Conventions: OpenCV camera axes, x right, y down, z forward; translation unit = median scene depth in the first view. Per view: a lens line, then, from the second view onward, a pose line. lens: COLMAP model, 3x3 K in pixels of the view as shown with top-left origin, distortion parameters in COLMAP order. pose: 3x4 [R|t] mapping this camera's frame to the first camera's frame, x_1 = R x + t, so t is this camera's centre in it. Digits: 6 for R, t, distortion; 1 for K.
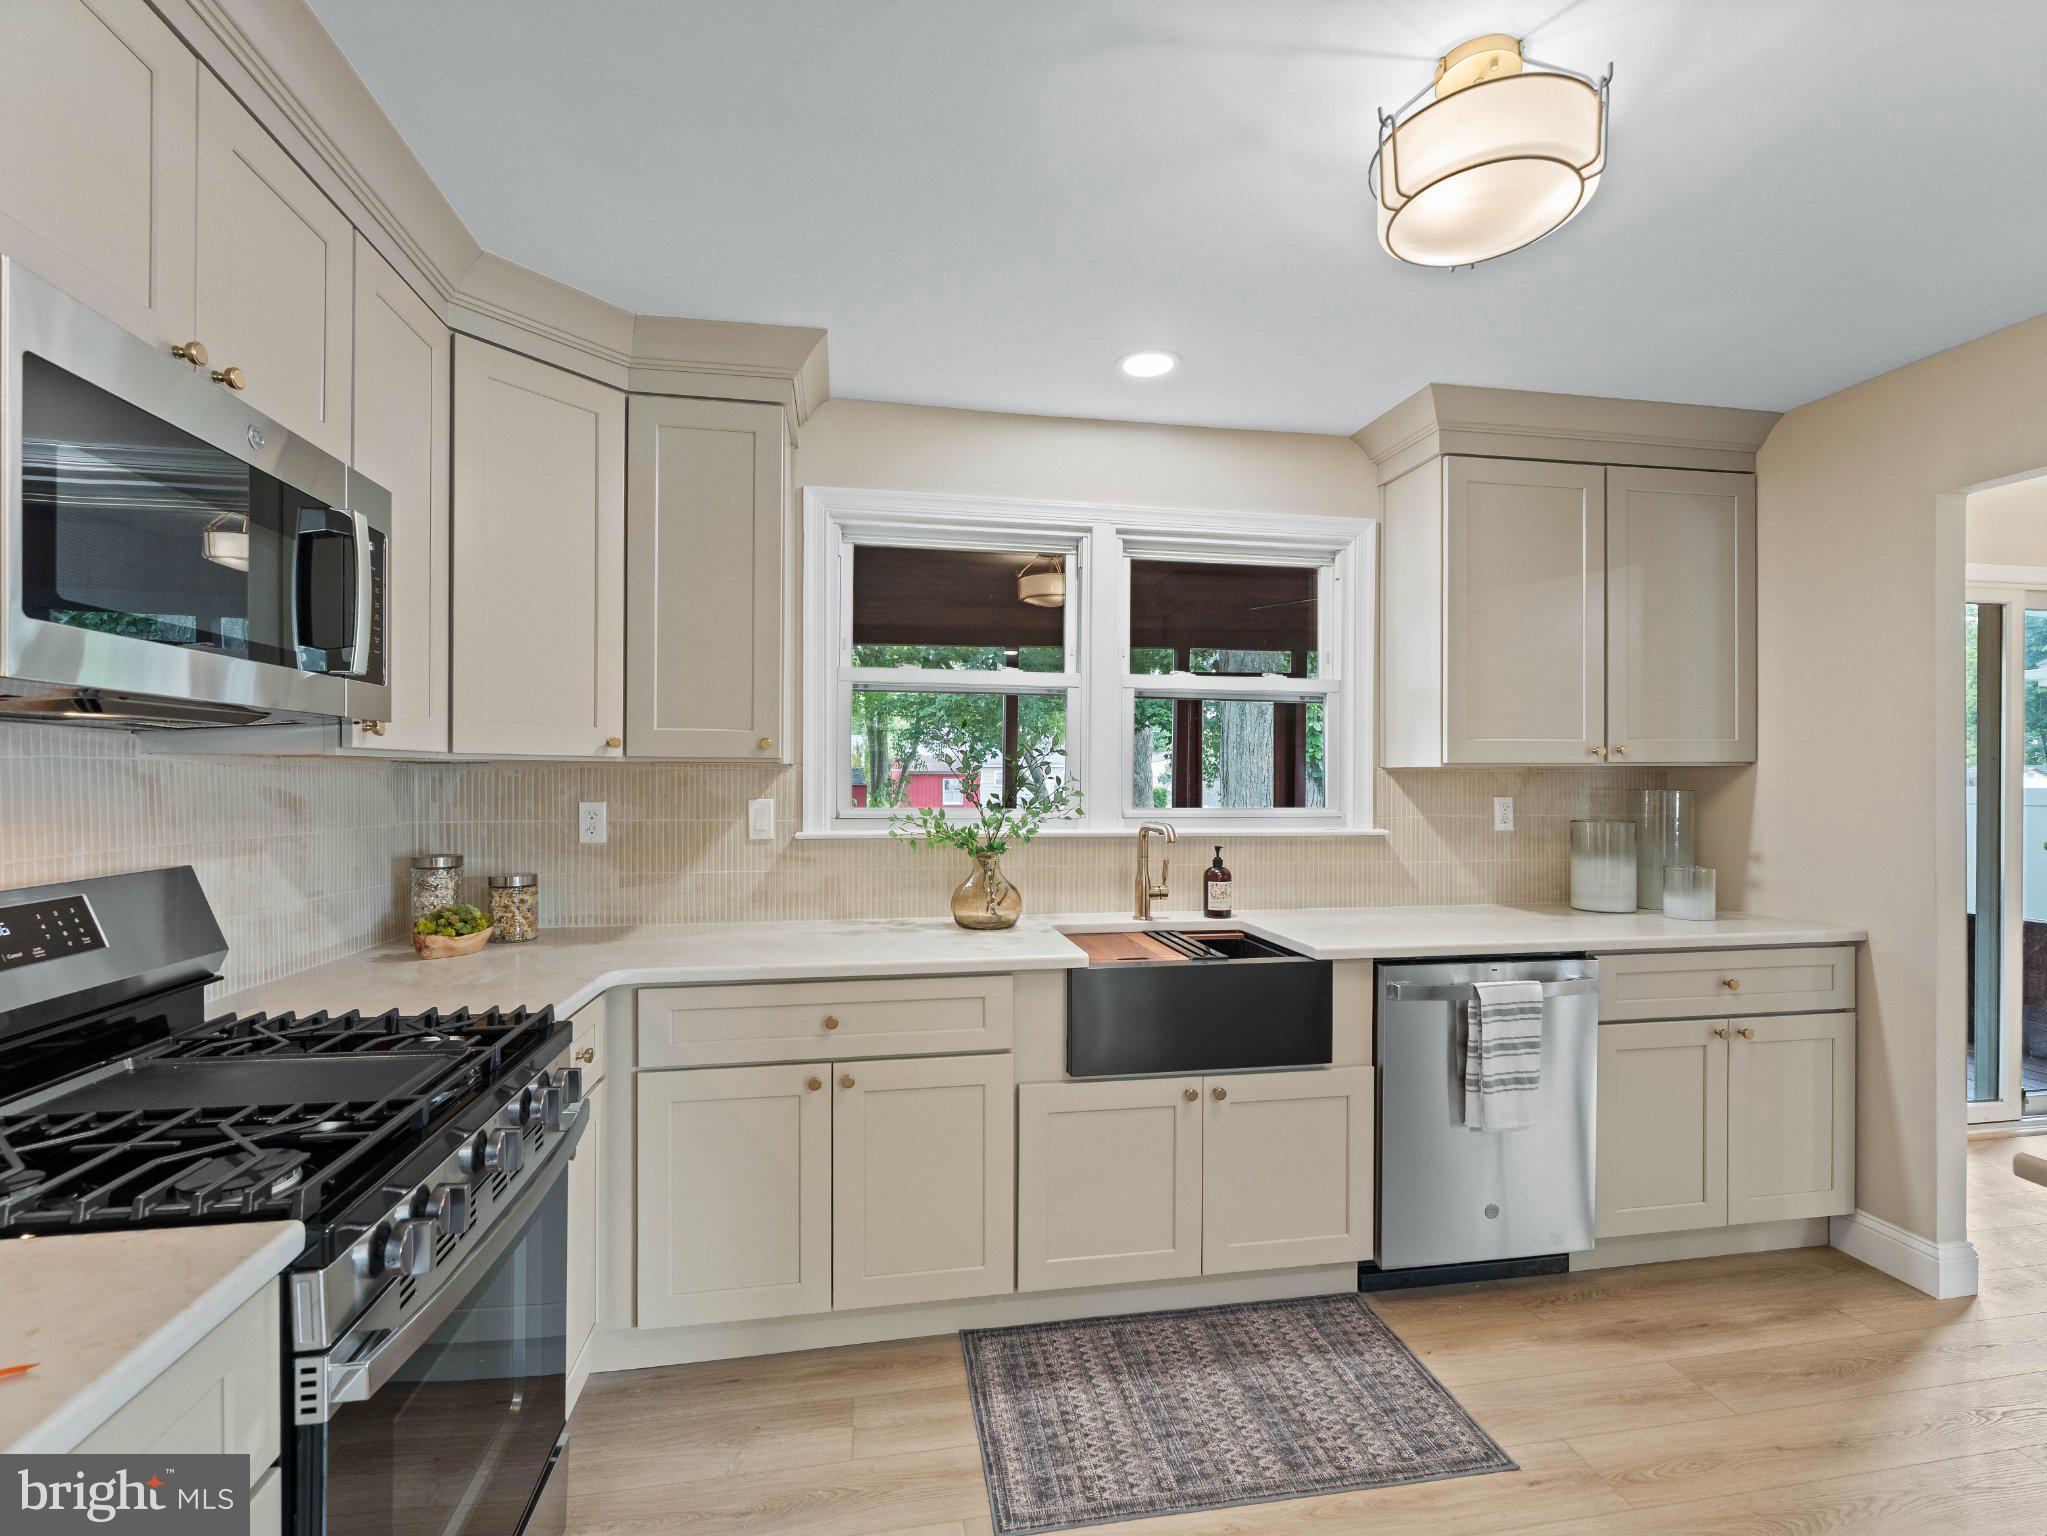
lens RADIAL K [[935.0, 0, 1030.0], [0, 935.0, 776.8], [0, 0, 1]] dist [0.002084, -0.000680]
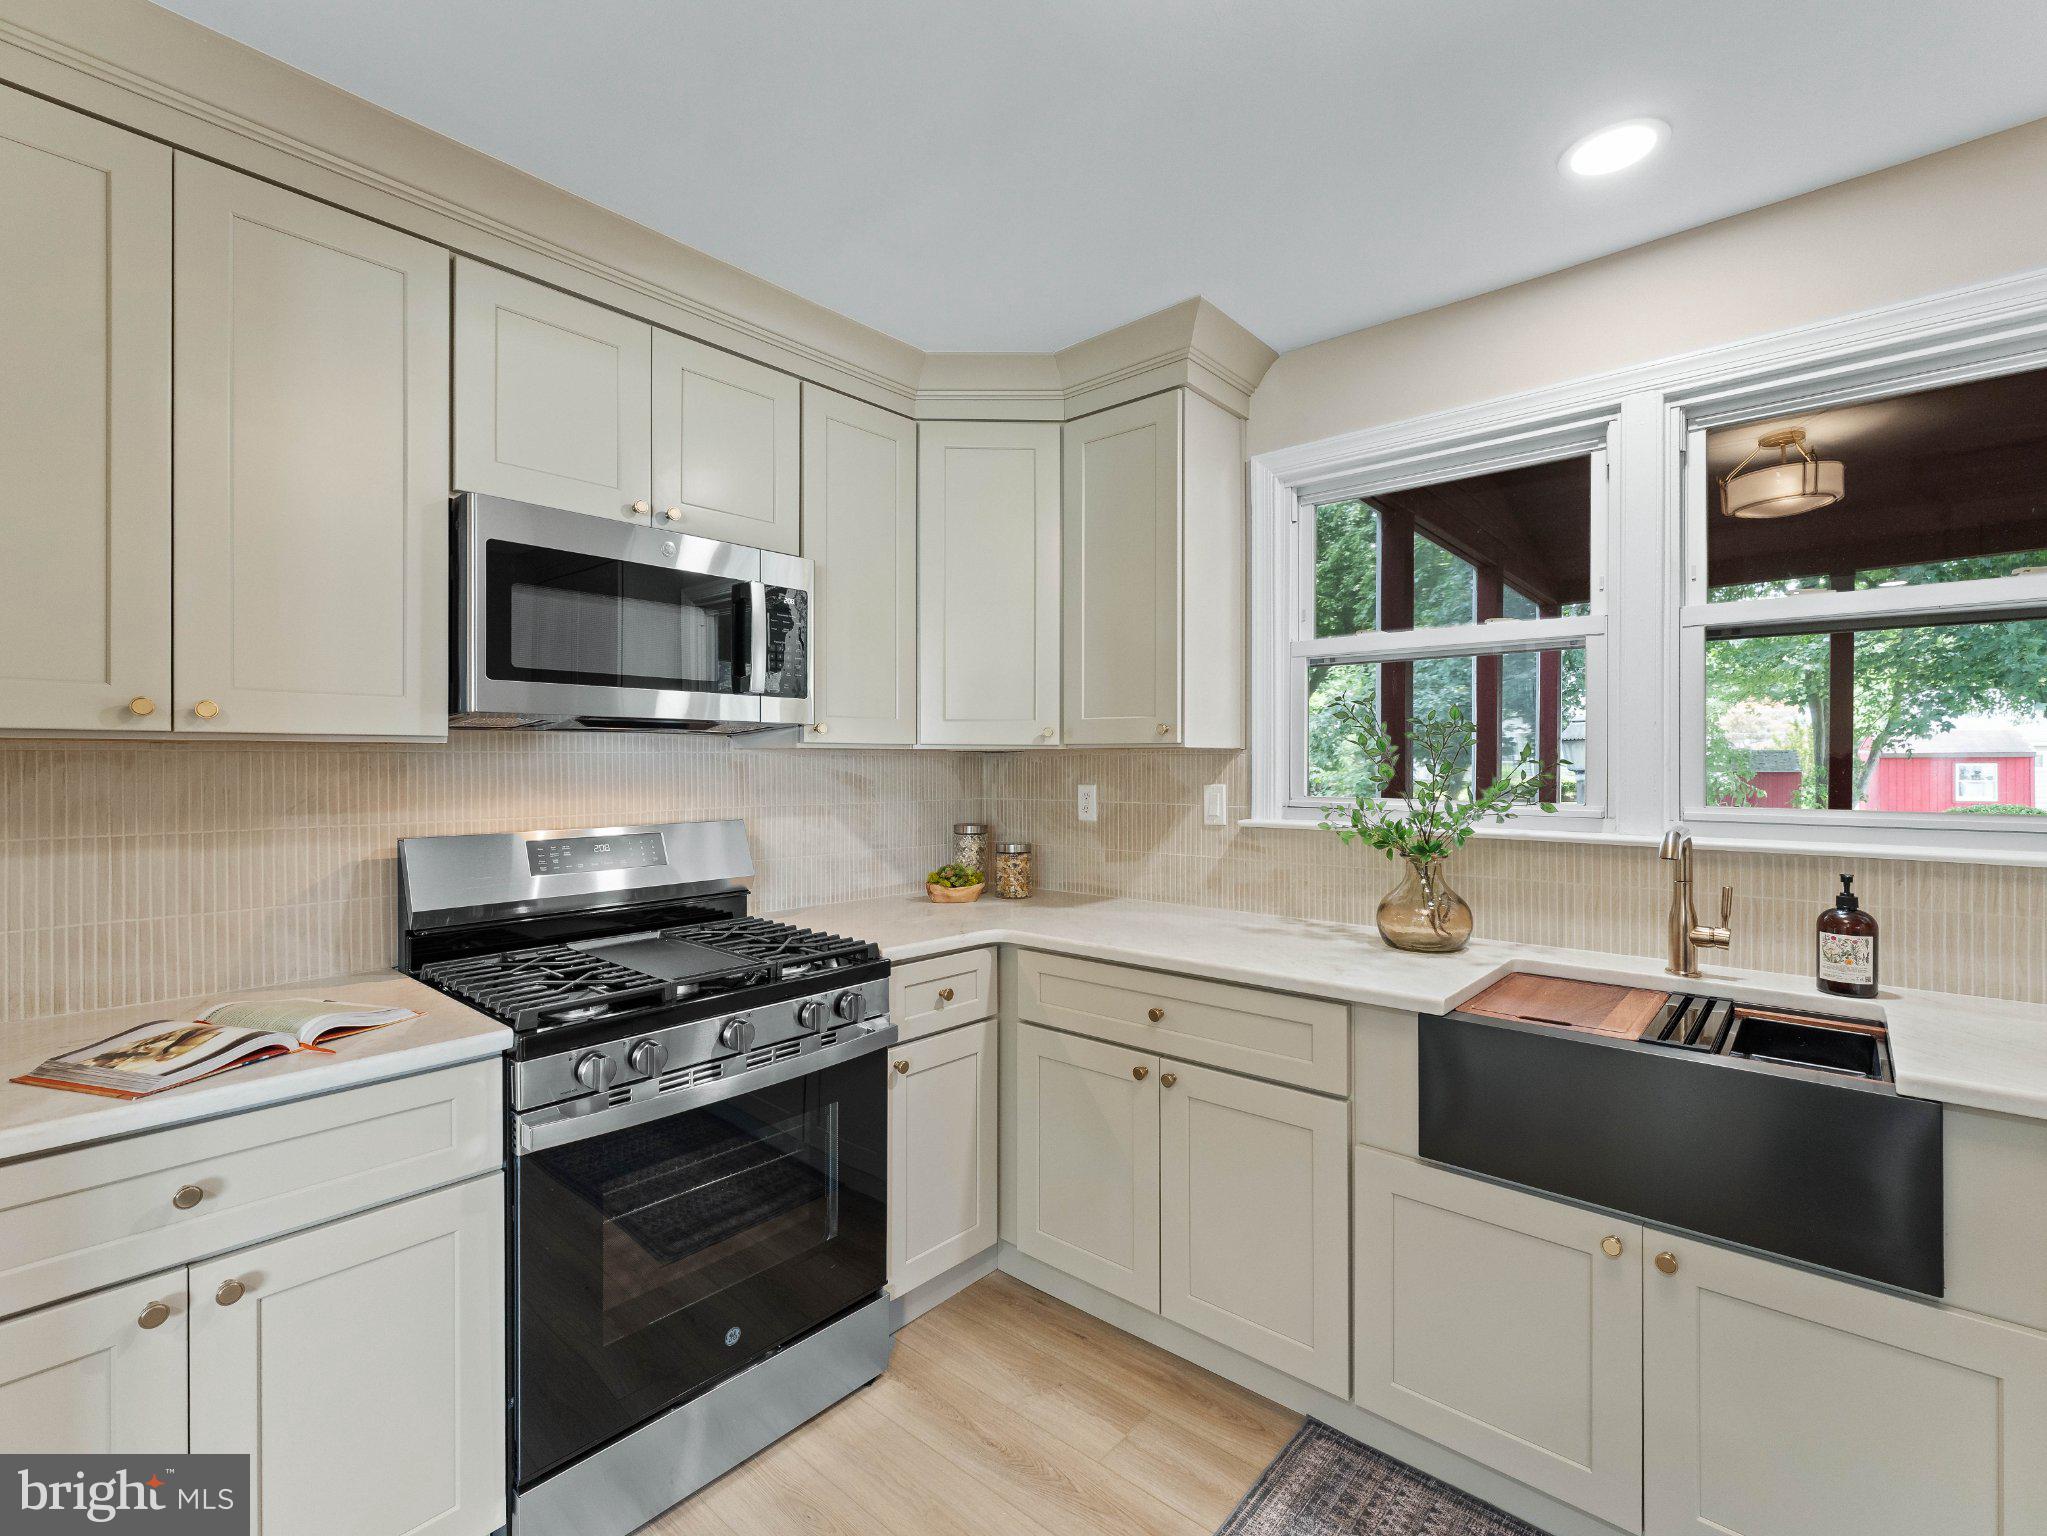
lens RADIAL K [[935.0, 0, 1029.2], [0, 935.0, 759.4], [0, 0, 1]] dist [0.002084, -0.000680]
pose [[0.617344, -0.006938, -0.786663, 0.419481], [0.004019, 0.999976, -0.005665, 0.002585], [0.786683, 0.000336, 0.617357, 0.266052]]
